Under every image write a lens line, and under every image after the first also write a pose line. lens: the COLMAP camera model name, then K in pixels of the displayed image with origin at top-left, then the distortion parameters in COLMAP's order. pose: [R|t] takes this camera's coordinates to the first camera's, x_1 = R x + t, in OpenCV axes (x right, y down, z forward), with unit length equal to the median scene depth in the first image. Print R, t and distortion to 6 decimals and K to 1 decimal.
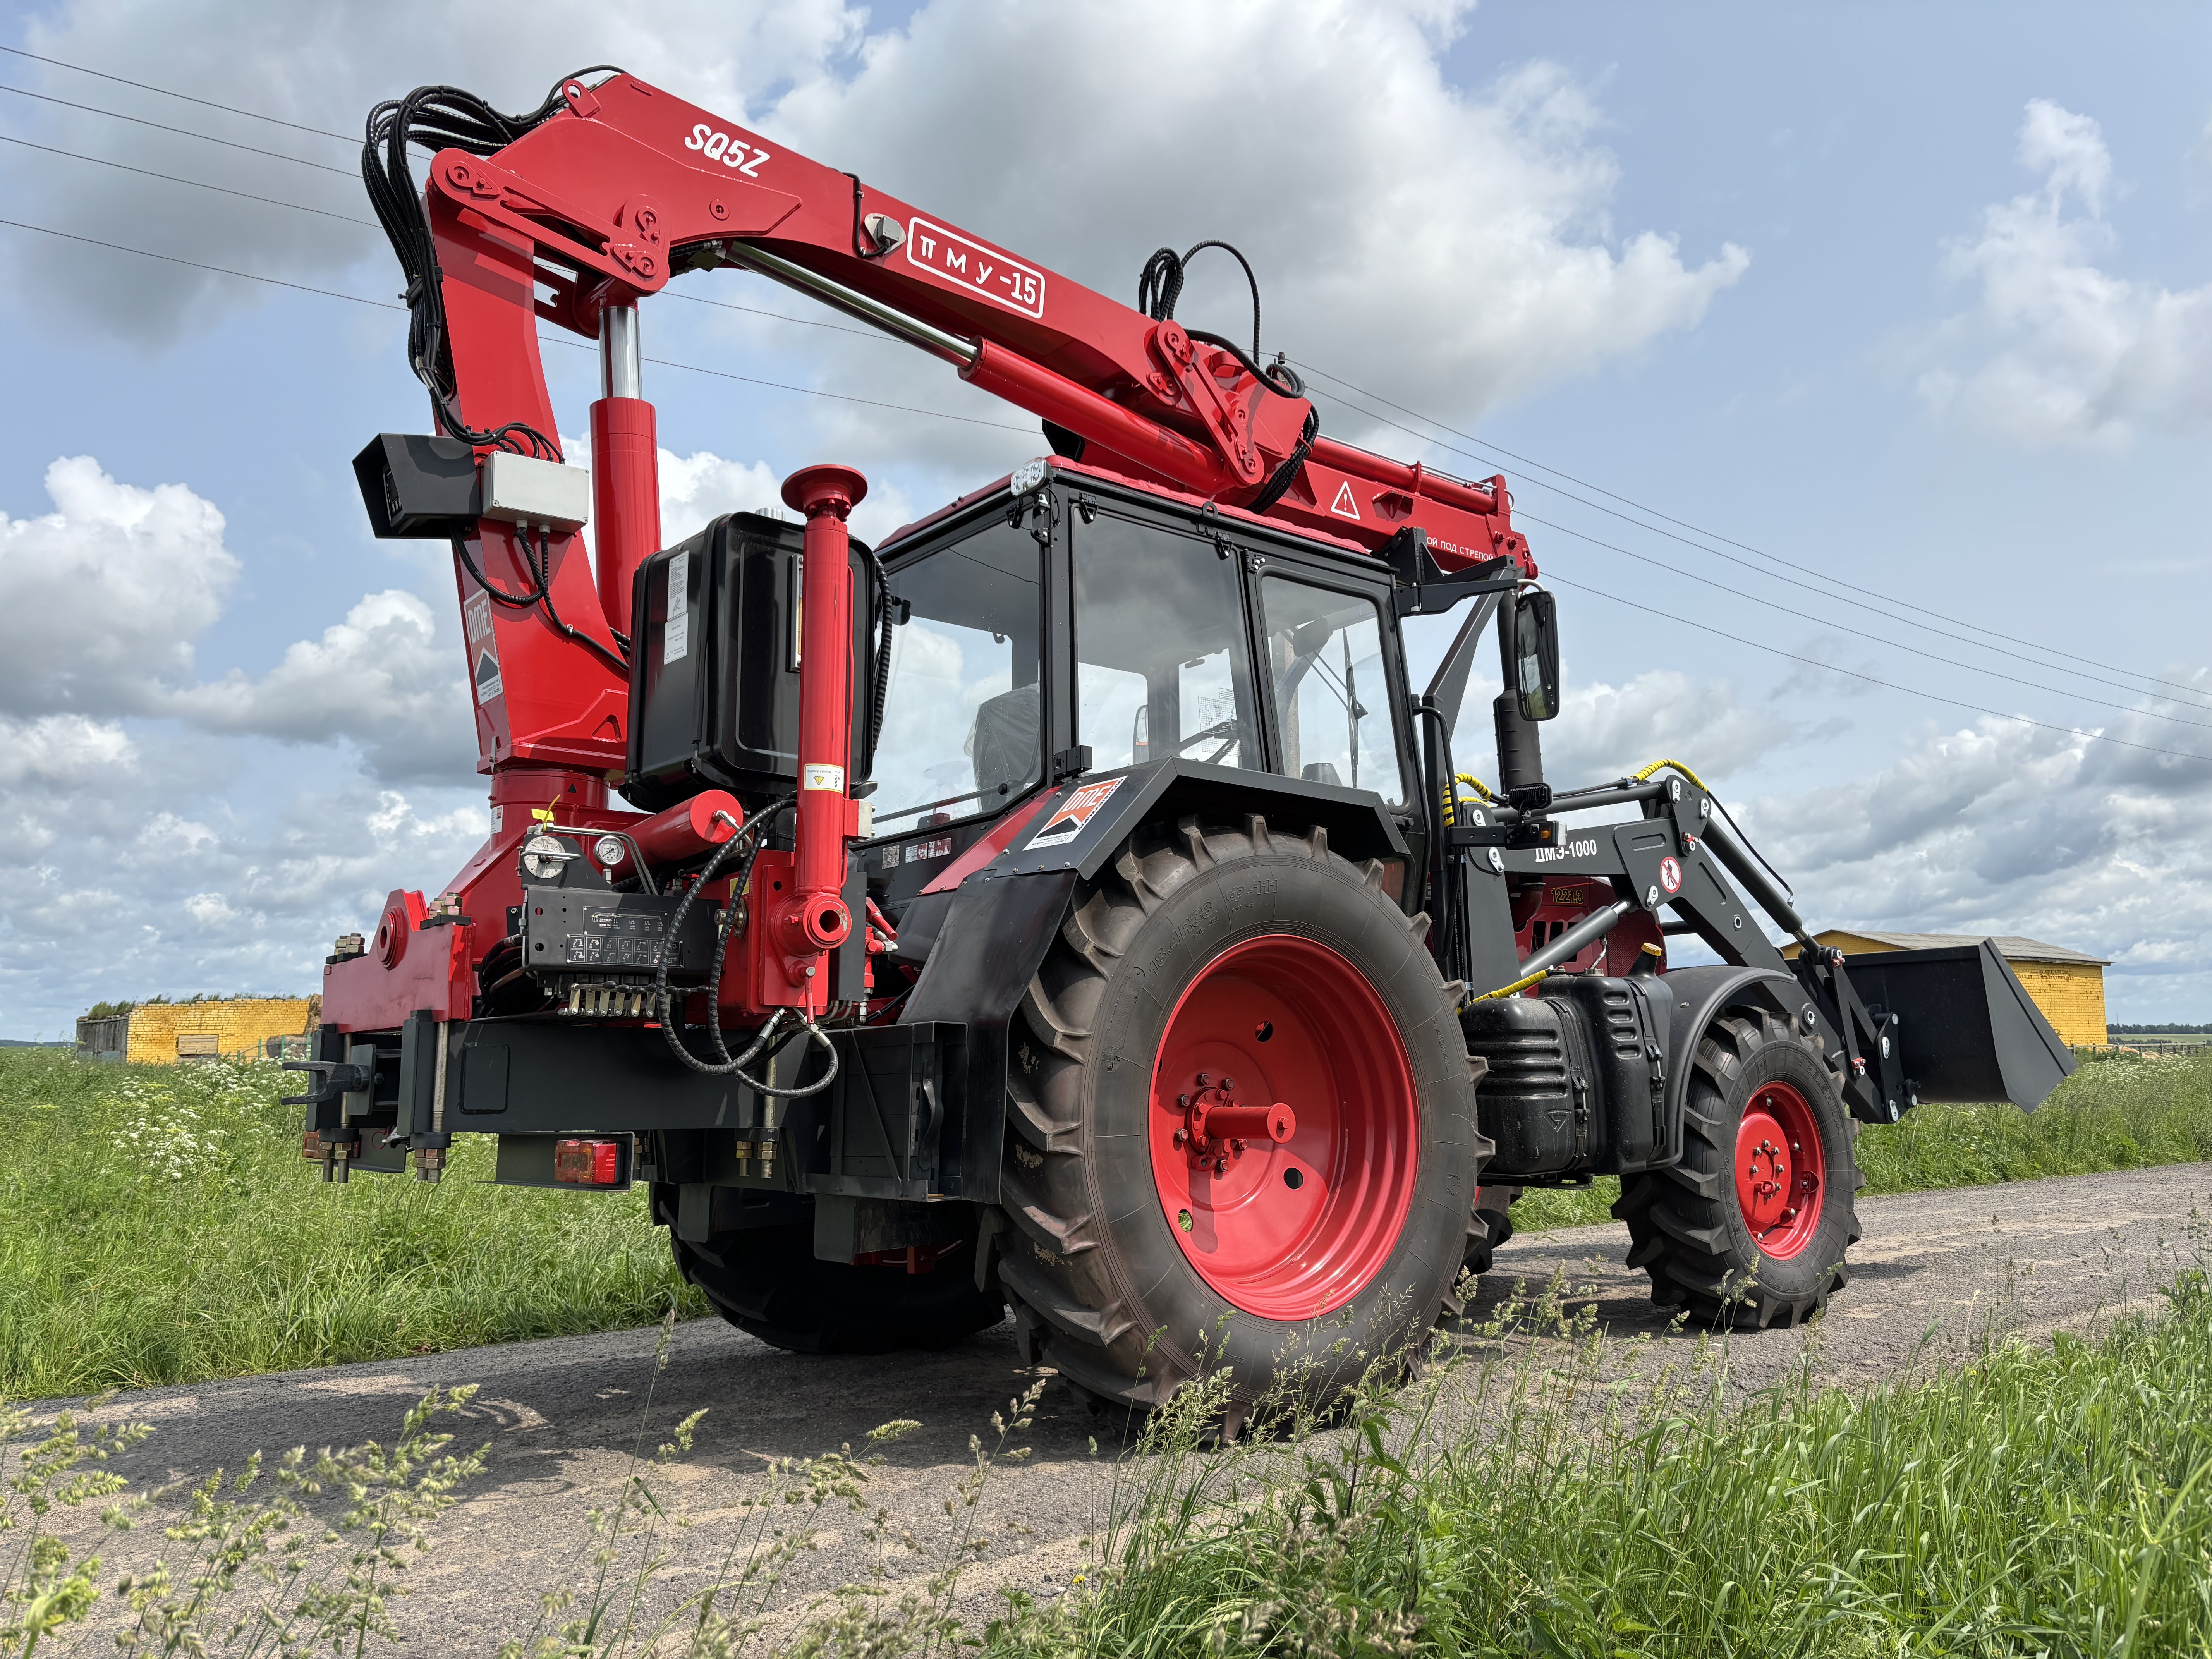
lens RADIAL K [[1673.9, 0, 1099.2], [0, 1673.9, 808.1], [0, 0, 1]] dist [0.042676, -0.000418]
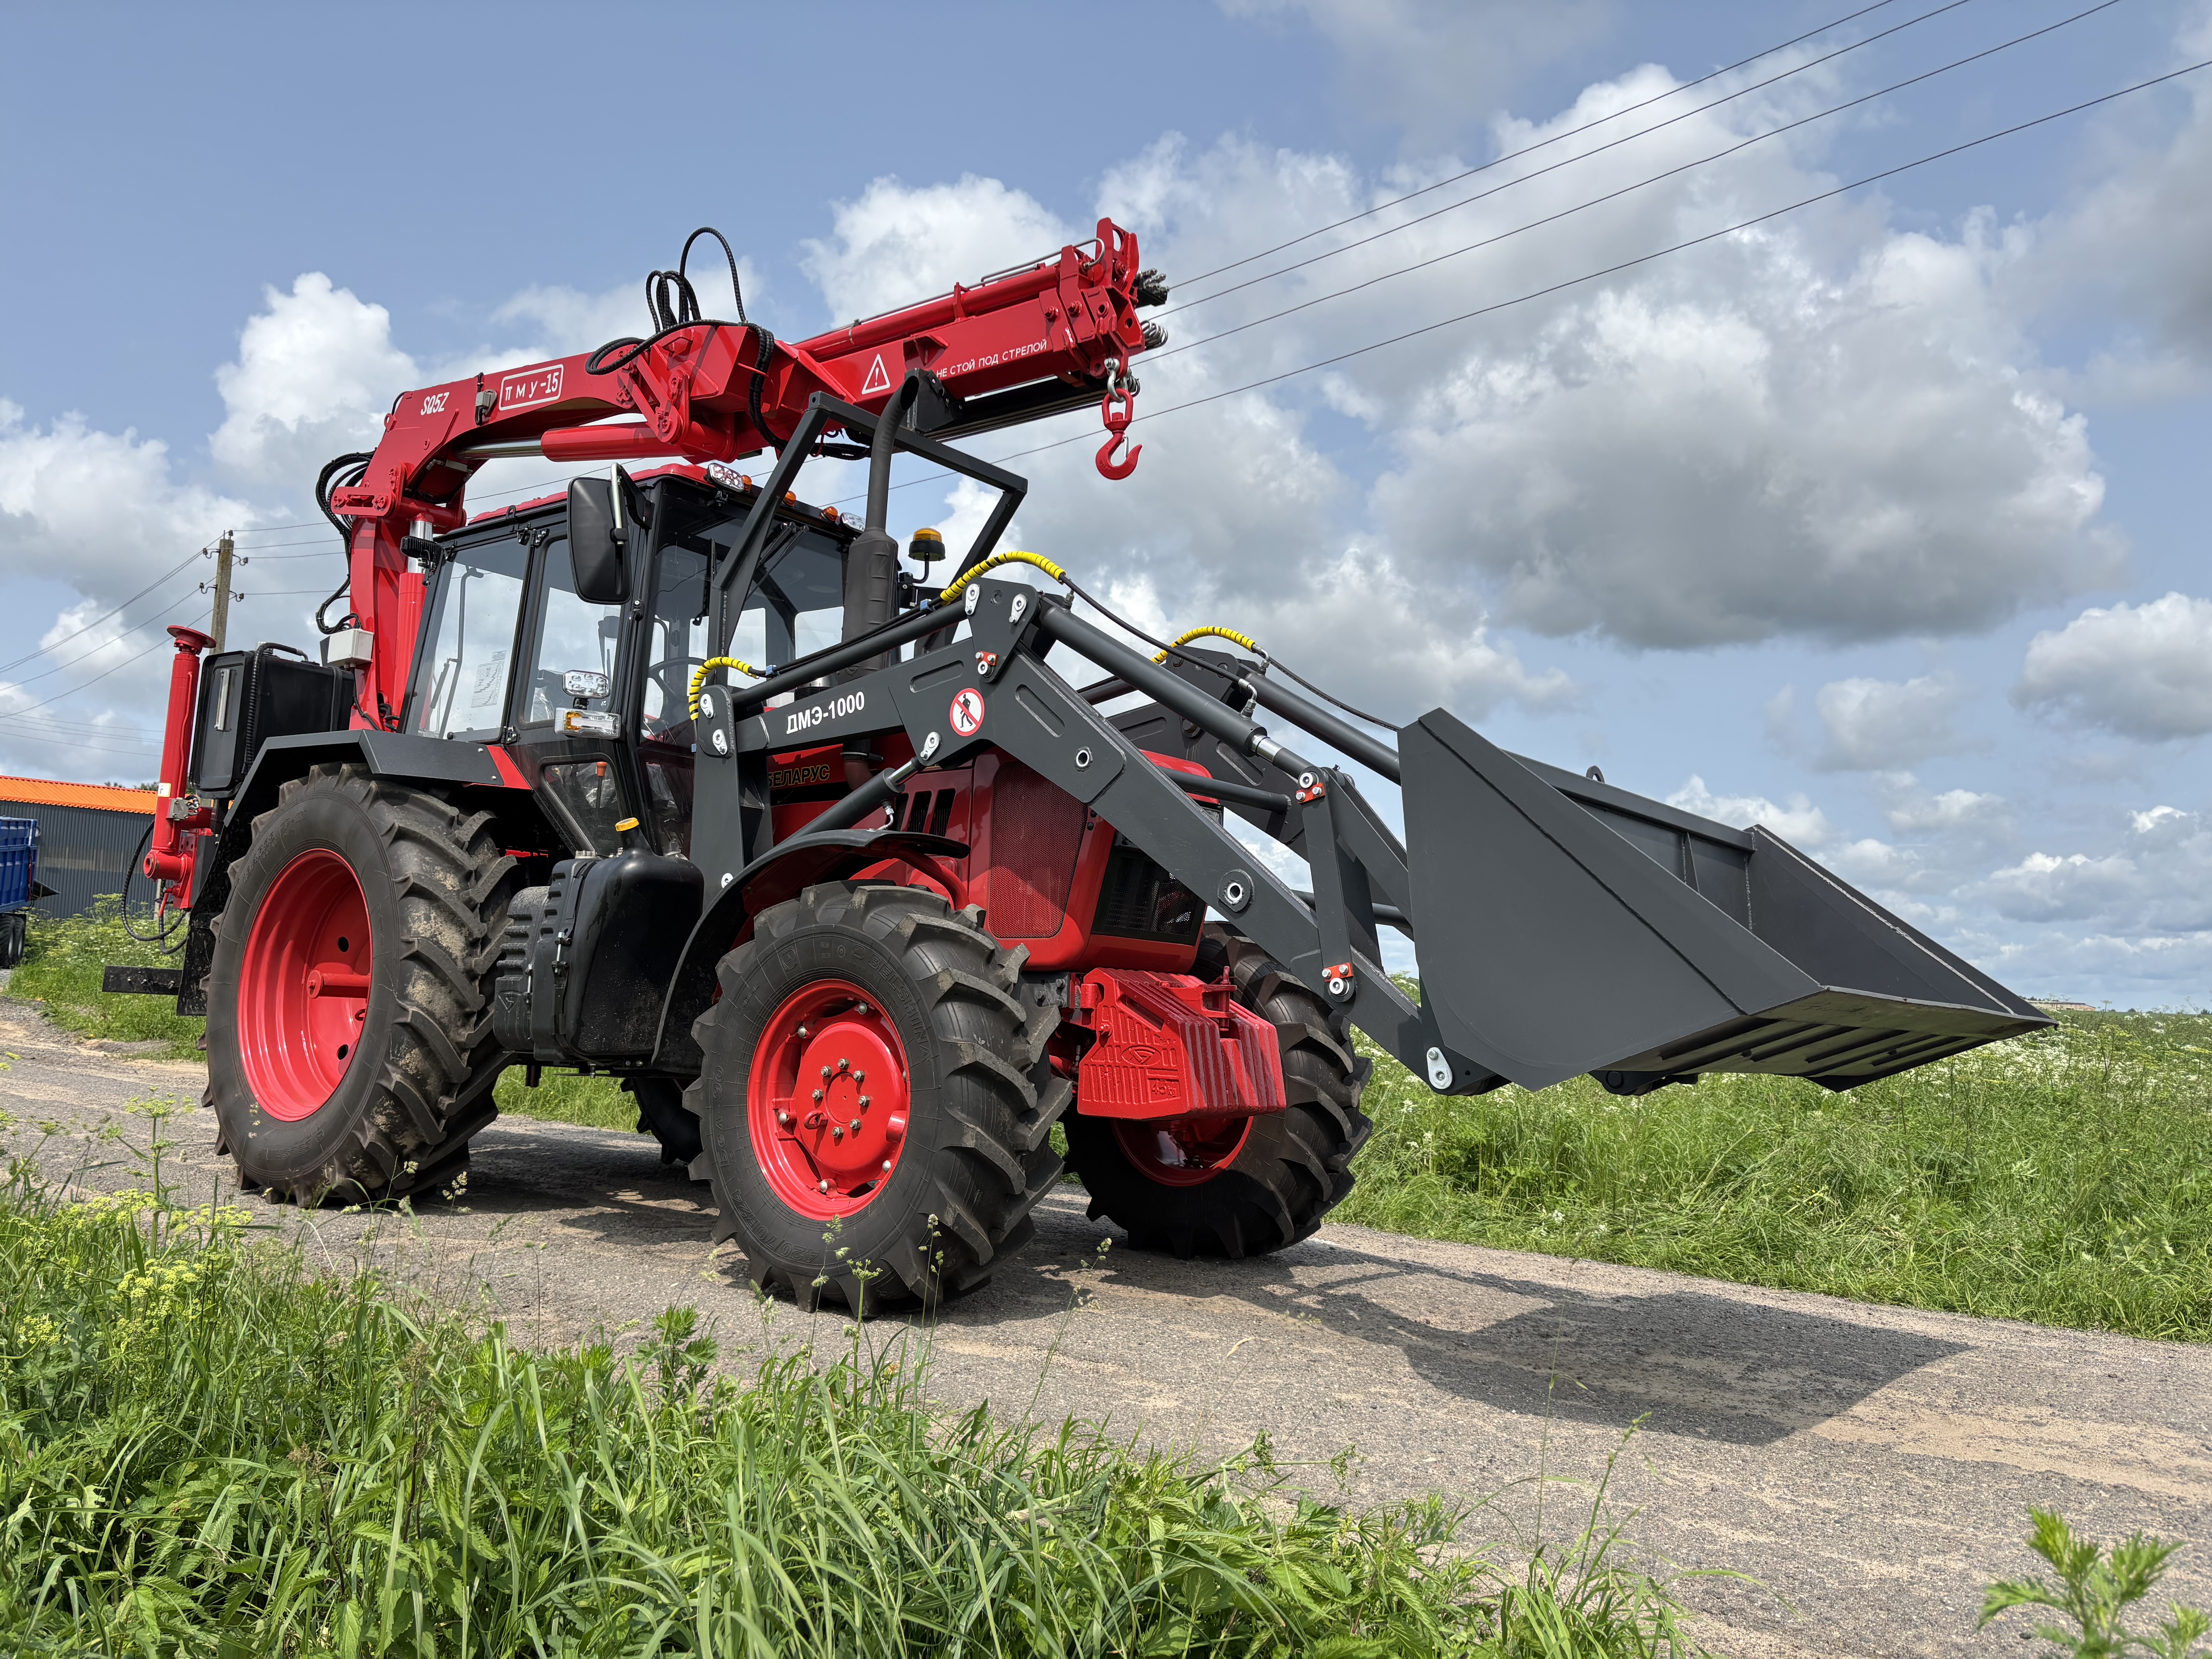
lens RADIAL K [[1608.0, 0, 1106.0], [0, 1608.0, 829.5], [0, 0, 1]] dist [0.038309, 0.000658]
pose [[0.218082, -0.083237, -0.972374, 1.283791], [0.105883, 0.992493, -0.061212, 0.174047], [0.970169, -0.089609, 0.225259, 1.104521]]
